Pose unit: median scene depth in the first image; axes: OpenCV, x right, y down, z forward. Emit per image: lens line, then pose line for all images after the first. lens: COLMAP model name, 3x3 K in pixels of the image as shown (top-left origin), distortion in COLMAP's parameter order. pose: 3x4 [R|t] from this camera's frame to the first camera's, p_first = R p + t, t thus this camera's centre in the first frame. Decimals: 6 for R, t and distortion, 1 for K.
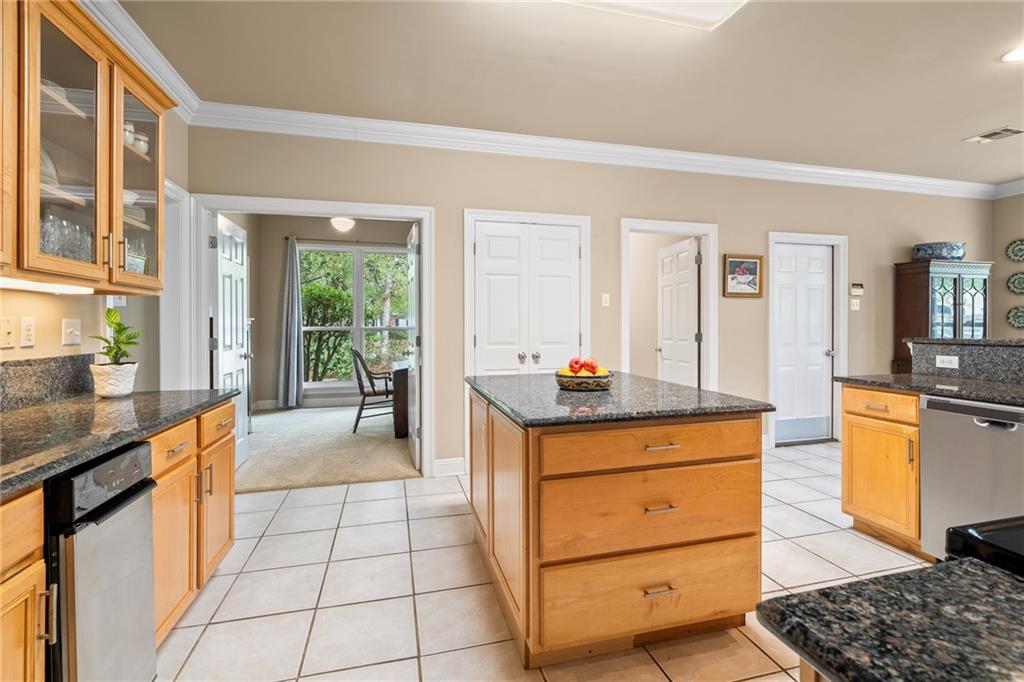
lens RADIAL K [[472.1, 0, 509.8], [0, 472.1, 330.9], [0, 0, 1]] dist [-0.001310, -0.000259]
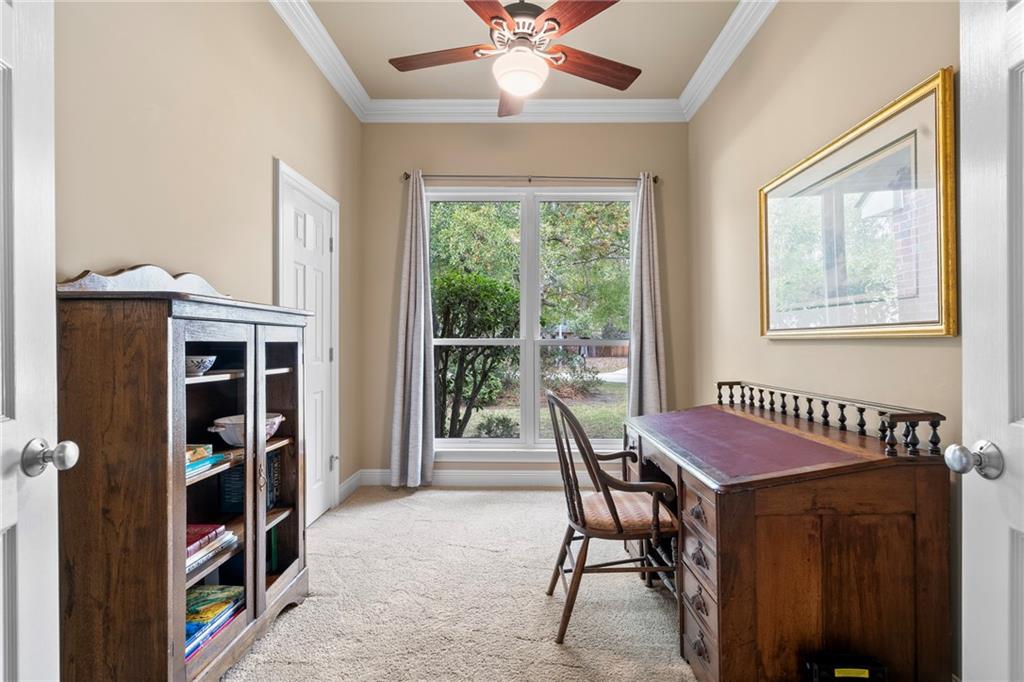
lens RADIAL K [[472.1, 0, 515.0], [0, 472.1, 340.5], [0, 0, 1]] dist [-0.001310, -0.000259]
pose [[0.965488, -0.001276, -0.260443, -0.179133], [-0.002982, 0.999868, -0.015954, 0.002108], [0.260429, 0.016180, 0.965357, 0.433362]]
